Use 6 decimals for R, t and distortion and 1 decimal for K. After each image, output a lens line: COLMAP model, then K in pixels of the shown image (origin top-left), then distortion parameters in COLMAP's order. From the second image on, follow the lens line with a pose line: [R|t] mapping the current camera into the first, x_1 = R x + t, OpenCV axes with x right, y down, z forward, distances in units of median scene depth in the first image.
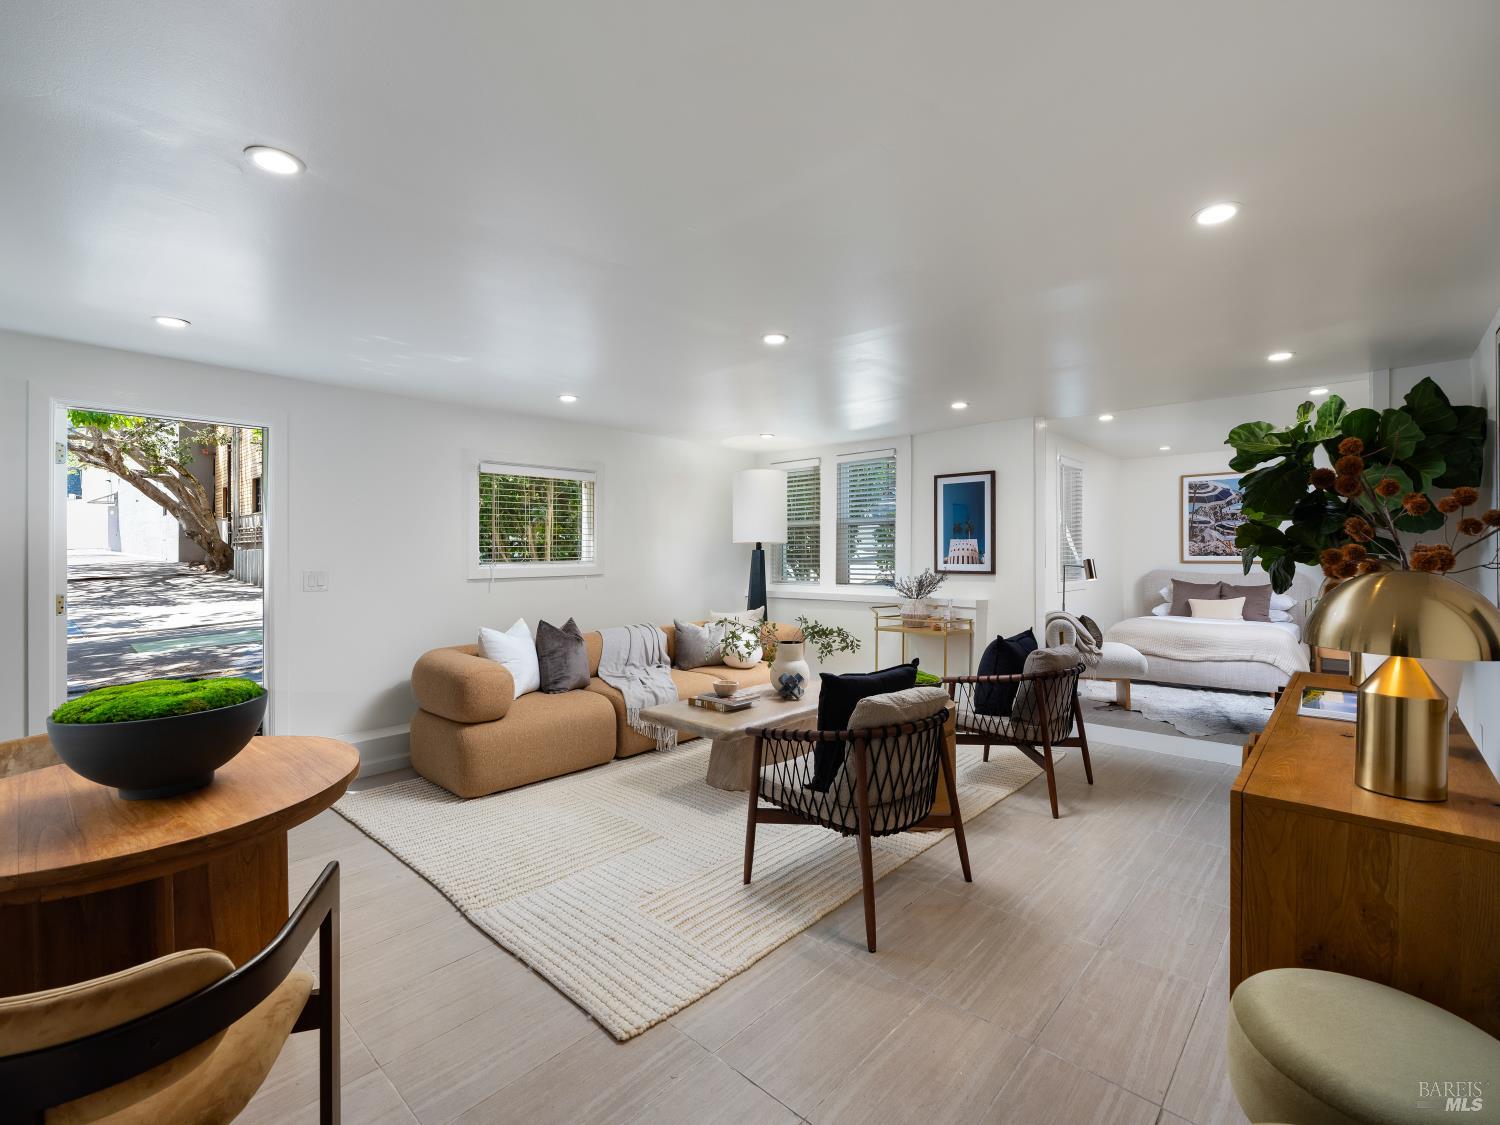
lens RADIAL K [[682.2, 0, 749.7], [0, 682.2, 555.3], [0, 0, 1]] dist [-0.002803, 0.001618]
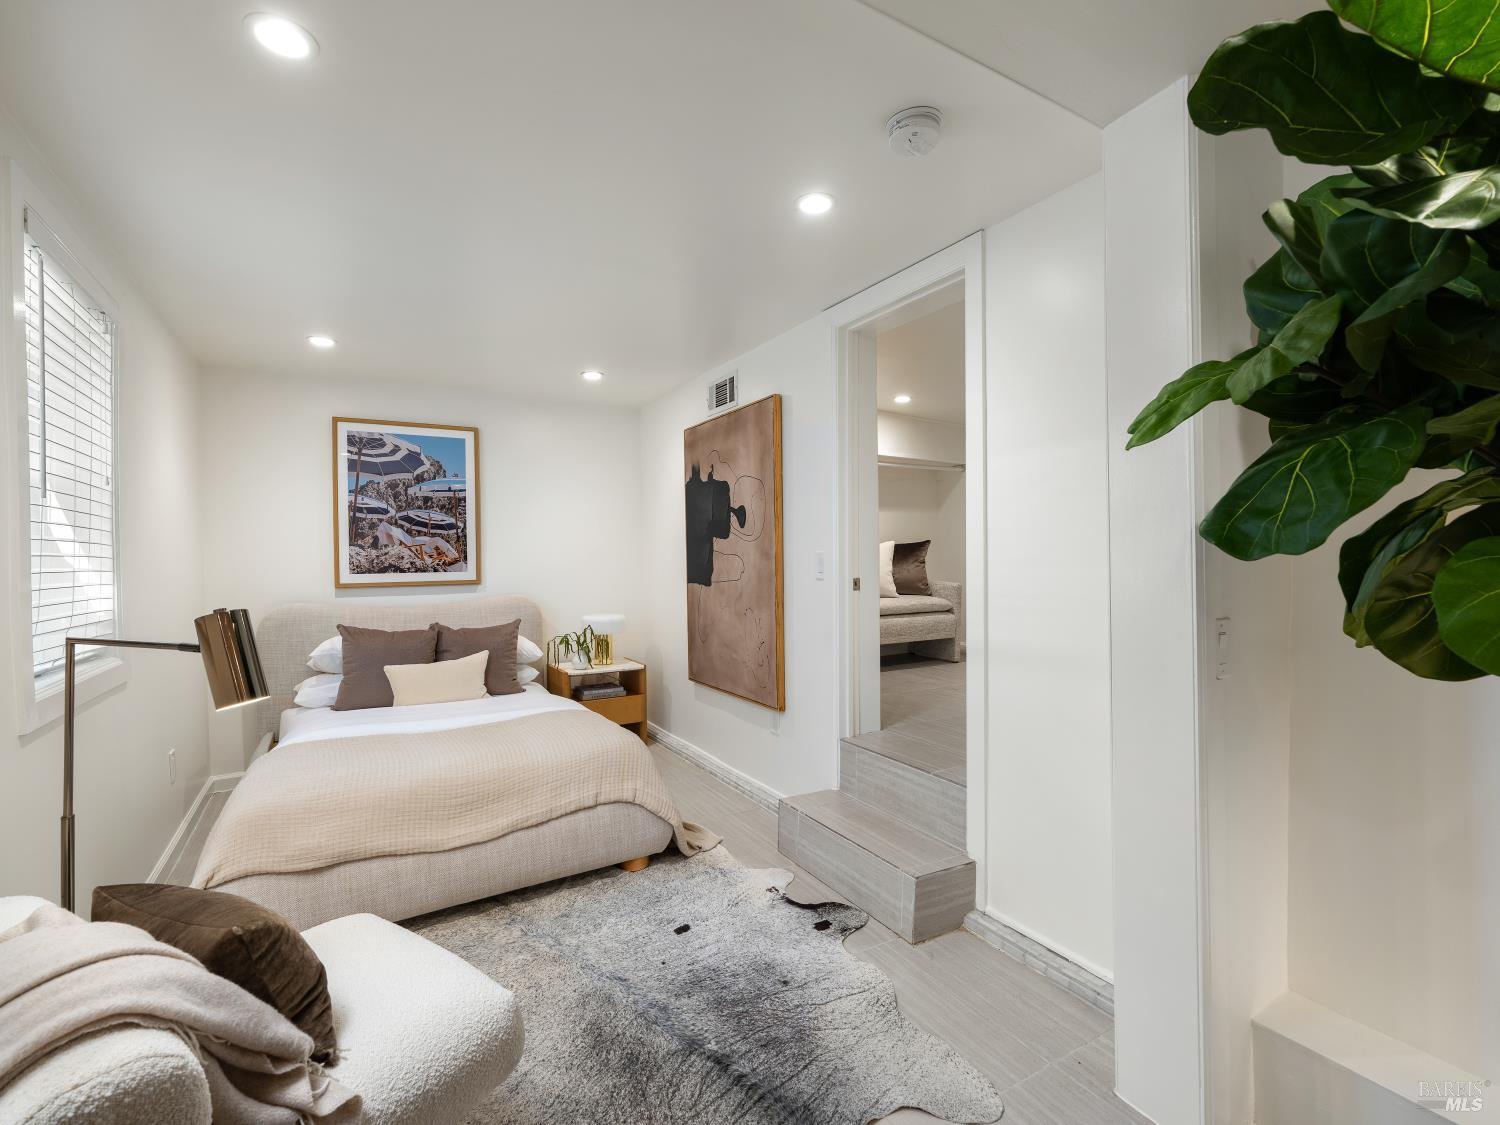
lens RADIAL K [[682.2, 0, 760.8], [0, 682.2, 552.1], [0, 0, 1]] dist [-0.002803, 0.001618]
pose [[0.290115, 0.001226, 0.956991, 0.246200], [0.016646, 0.999841, -0.006327, -0.007820], [-0.956847, 0.017766, 0.290048, 0.563542]]
